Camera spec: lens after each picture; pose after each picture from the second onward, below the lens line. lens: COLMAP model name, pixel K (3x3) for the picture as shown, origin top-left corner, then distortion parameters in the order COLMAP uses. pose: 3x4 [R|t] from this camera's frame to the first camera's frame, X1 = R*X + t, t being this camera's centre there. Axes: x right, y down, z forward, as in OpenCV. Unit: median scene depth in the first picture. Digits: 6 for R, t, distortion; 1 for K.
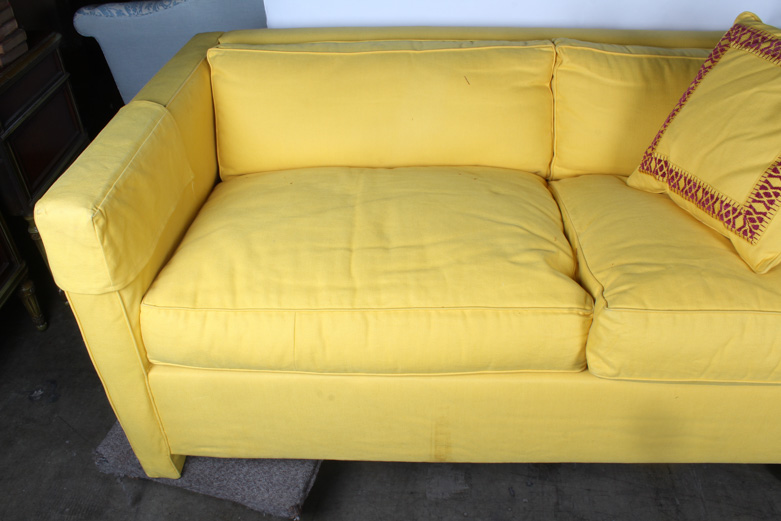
lens RADIAL K [[640.8, 0, 390.5], [0, 640.8, 260.5], [0, 0, 1]] dist [-0.173031, 0.142151]
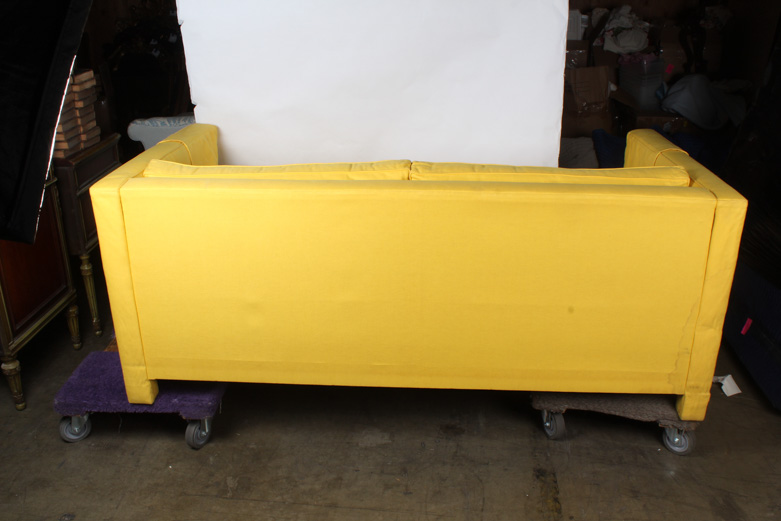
lens RADIAL K [[750.0, 0, 390.5], [0, 750.0, 260.5], [0, 0, 1]] dist [-0.162804, 0.167432]
pose [[0.998922, 0.023831, -0.039840, 0.246894], [-0.033907, 0.960702, -0.275504, 0.595845], [0.031709, 0.276557, 0.960474, -0.867642]]
